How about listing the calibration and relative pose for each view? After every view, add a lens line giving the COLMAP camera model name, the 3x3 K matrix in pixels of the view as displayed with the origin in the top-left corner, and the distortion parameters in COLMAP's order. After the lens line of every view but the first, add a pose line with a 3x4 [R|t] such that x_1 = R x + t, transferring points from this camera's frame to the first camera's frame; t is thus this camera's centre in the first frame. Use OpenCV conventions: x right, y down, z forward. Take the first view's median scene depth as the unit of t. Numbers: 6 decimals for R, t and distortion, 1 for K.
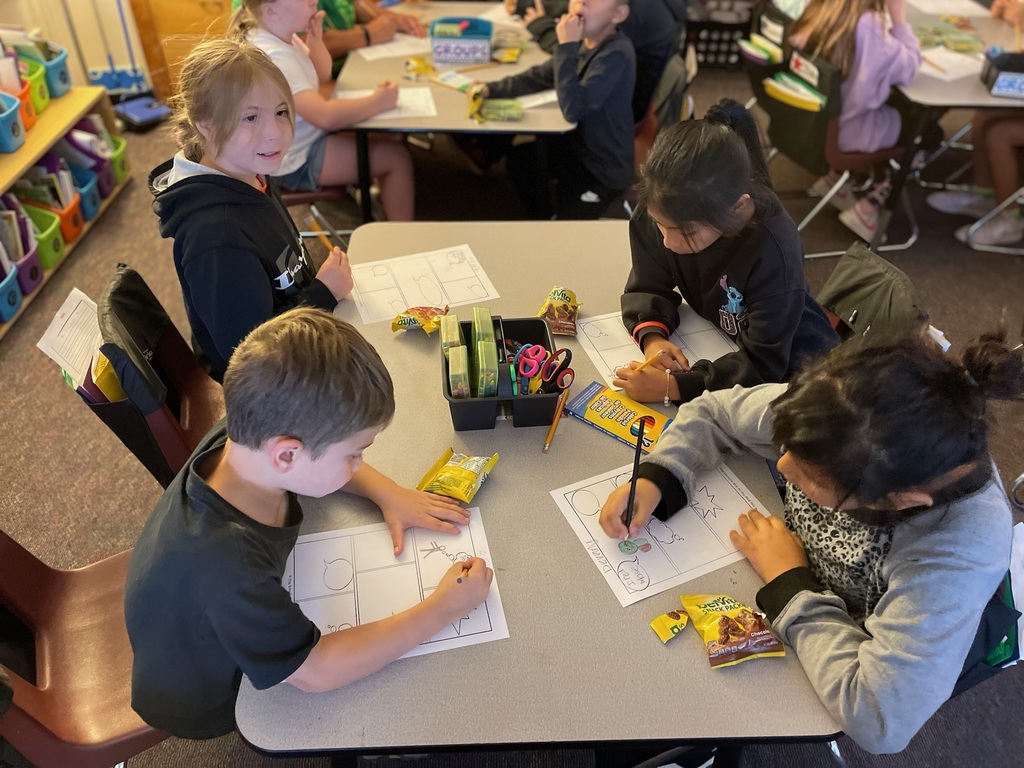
lens RADIAL K [[796.2, 0, 512.0], [0, 796.2, 384.0], [0, 0, 1]] dist [0.084104, -0.089975]
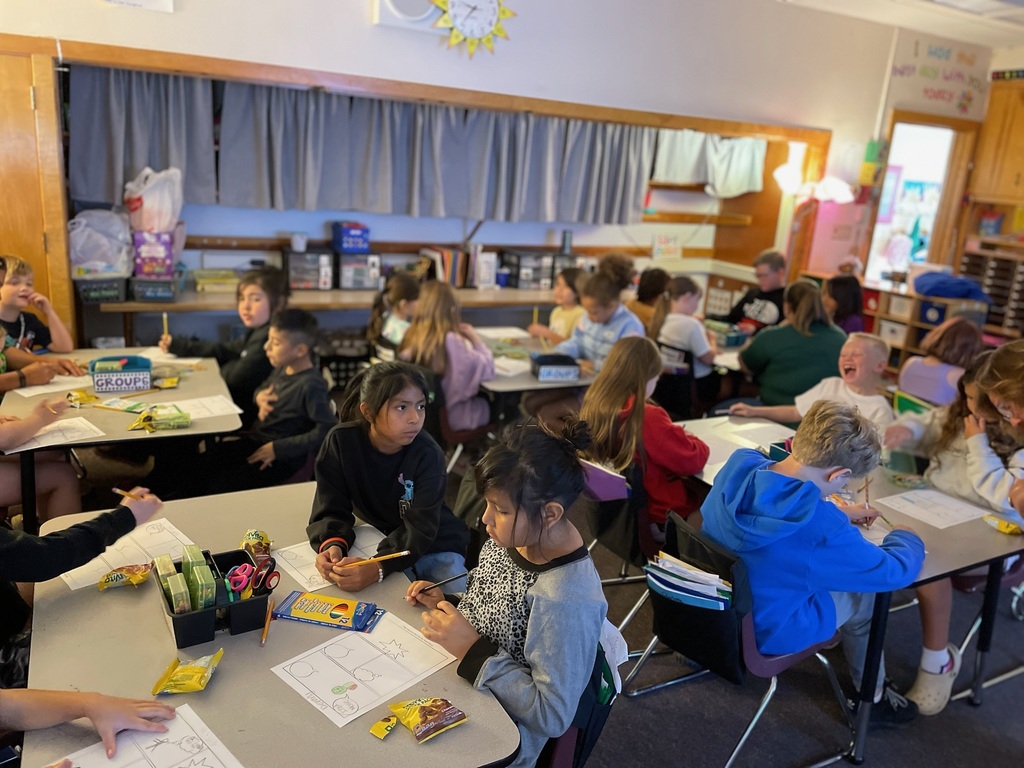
lens RADIAL K [[796.2, 0, 512.0], [0, 796.2, 384.0], [0, 0, 1]] dist [0.084104, -0.089975]
pose [[0.903098, -0.073374, 0.423119, -0.057355], [0.234199, 0.910025, -0.342062, 0.125877], [-0.359950, 0.408009, 0.839026, -0.179078]]
